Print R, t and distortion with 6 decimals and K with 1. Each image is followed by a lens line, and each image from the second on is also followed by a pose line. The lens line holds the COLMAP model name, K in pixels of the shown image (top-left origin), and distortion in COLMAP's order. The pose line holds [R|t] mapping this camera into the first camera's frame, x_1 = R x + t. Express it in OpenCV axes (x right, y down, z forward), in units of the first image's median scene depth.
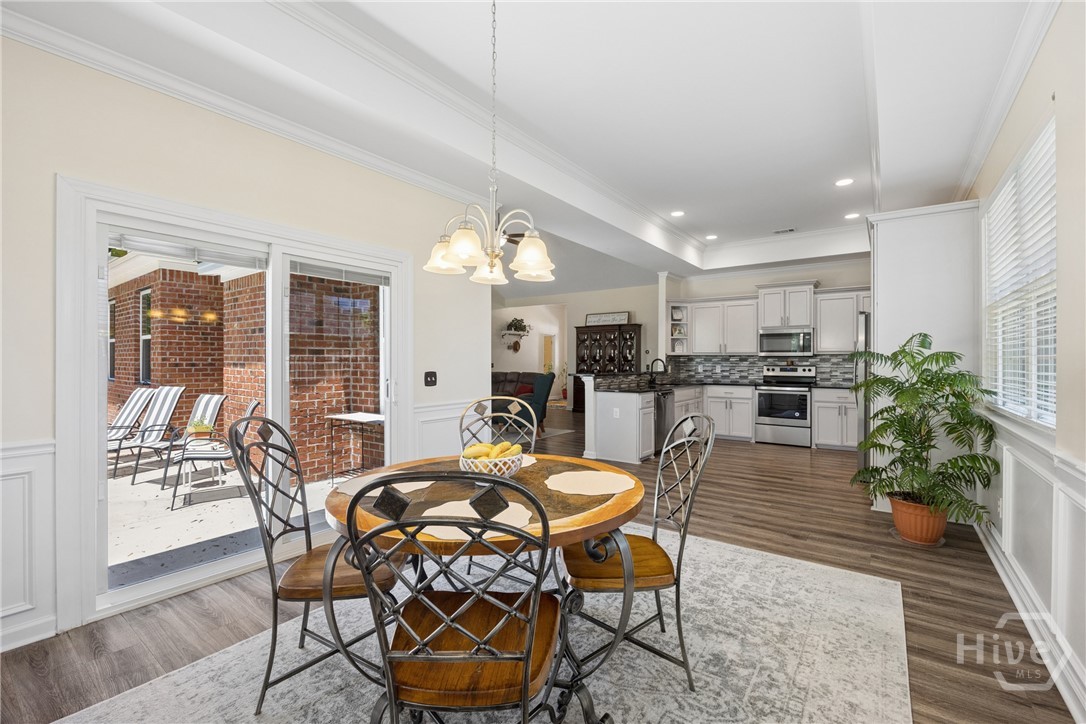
lens RADIAL K [[458.7, 0, 549.5], [0, 458.7, 363.7], [0, 0, 1]] dist [-0.019887, 0.001836]
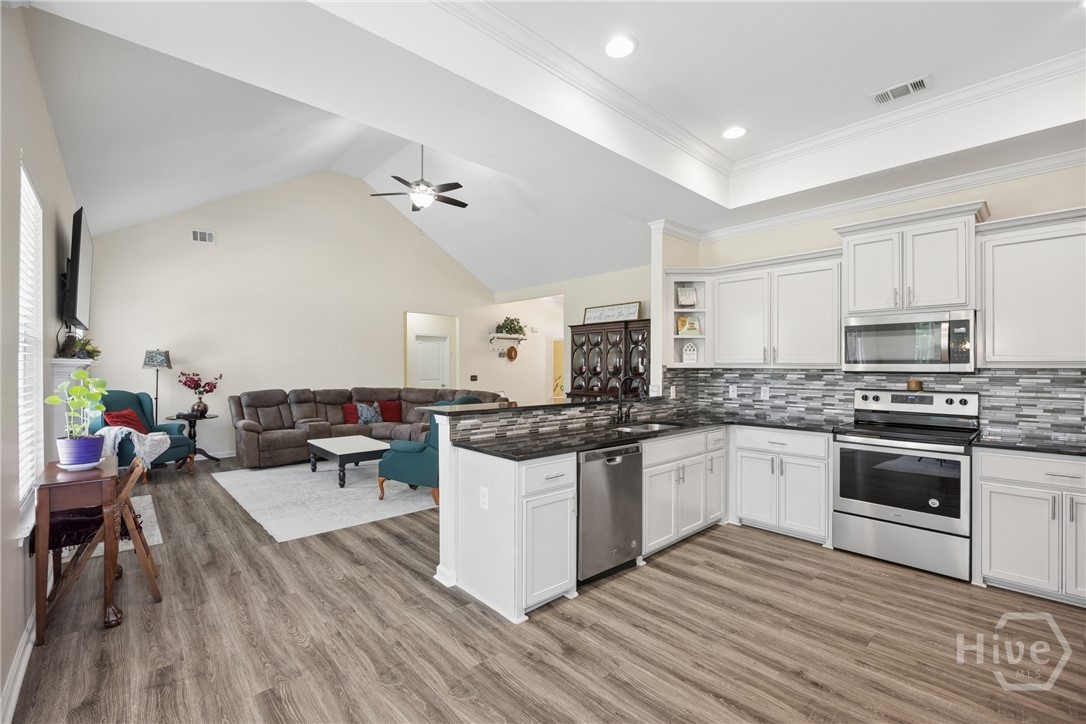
lens RADIAL K [[458.7, 0, 530.3], [0, 458.7, 369.2], [0, 0, 1]] dist [-0.019887, 0.001836]
pose [[0.977209, 0.000871, -0.212280, 0.224928], [-0.001349, 0.999997, -0.002107, -0.016856], [0.212277, 0.002346, 0.977207, 0.433939]]
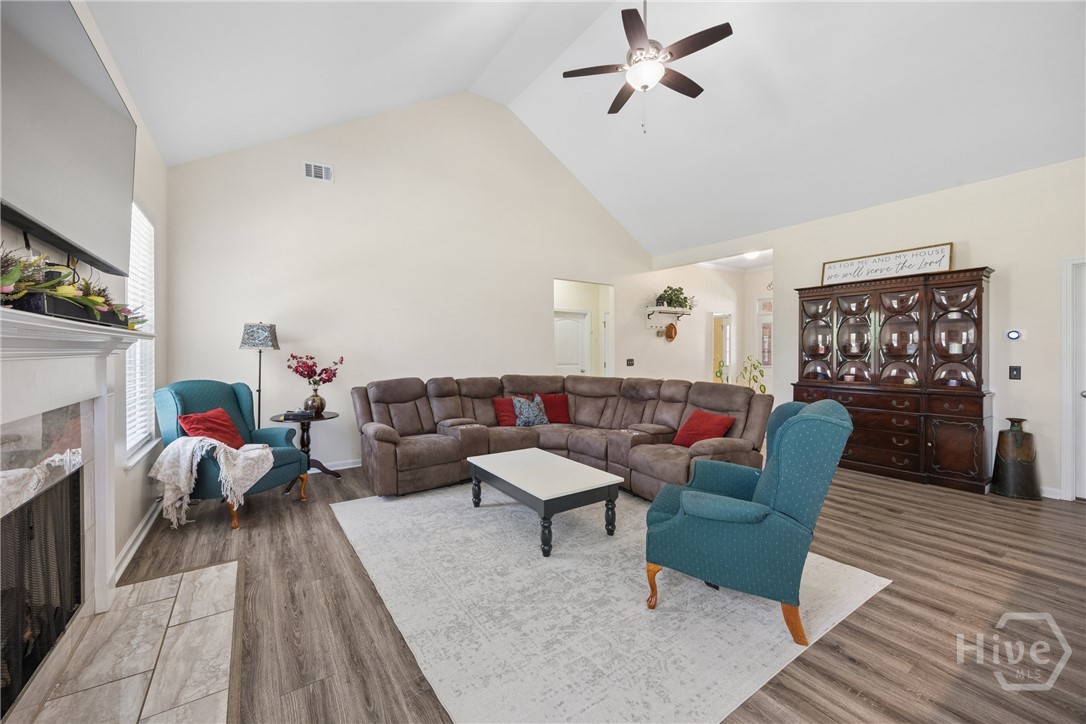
lens RADIAL K [[414.4, 0, 532.7], [0, 414.4, 356.0], [0, 0, 1]] dist [-0.007966, 0.000584]
pose [[0.935732, 0.001451, -0.352710, -0.086781], [-0.000194, 0.999994, 0.003600, -0.011920], [0.352713, -0.003300, 0.935726, 0.713640]]
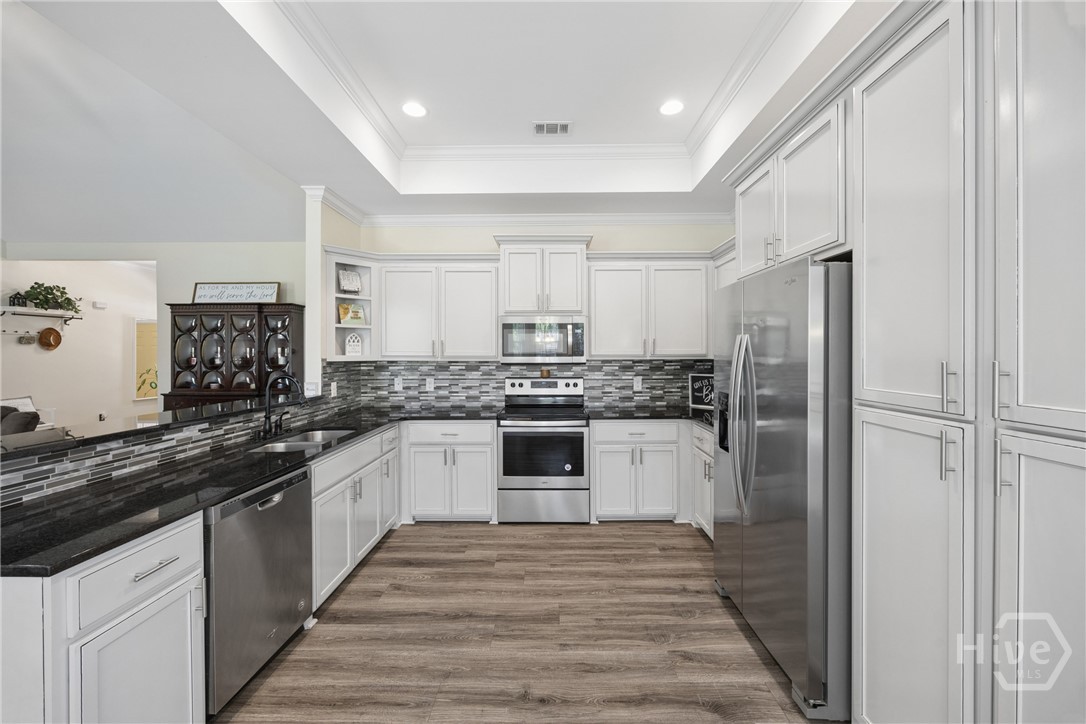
lens RADIAL K [[414.4, 0, 550.0], [0, 414.4, 355.3], [0, 0, 1]] dist [-0.007966, 0.000584]
pose [[0.809760, -0.006045, 0.586730, 0.203308], [0.008793, 0.999960, -0.001833, -0.023872], [-0.586695, 0.006643, 0.809781, 0.536780]]
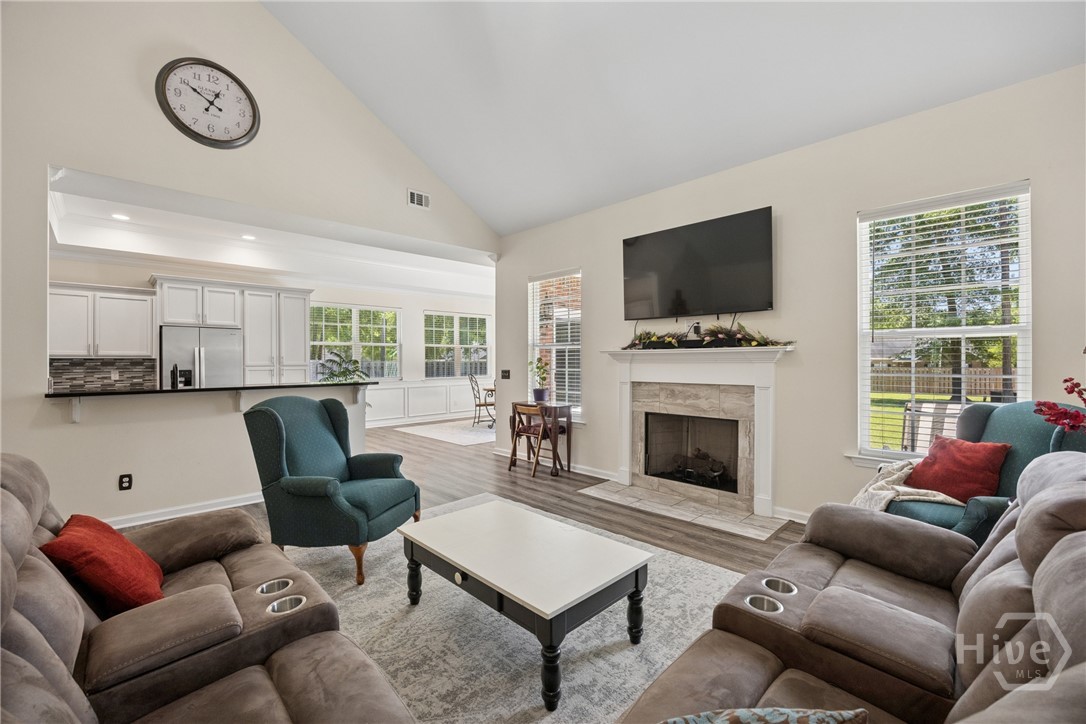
lens RADIAL K [[458.7, 0, 553.6], [0, 458.7, 362.5], [0, 0, 1]] dist [-0.019887, 0.001836]
pose [[-0.989207, 0.001749, 0.146516, -0.307239], [0.003516, 0.999924, 0.011797, -0.016564], [-0.146484, 0.012185, -0.989138, 1.421440]]
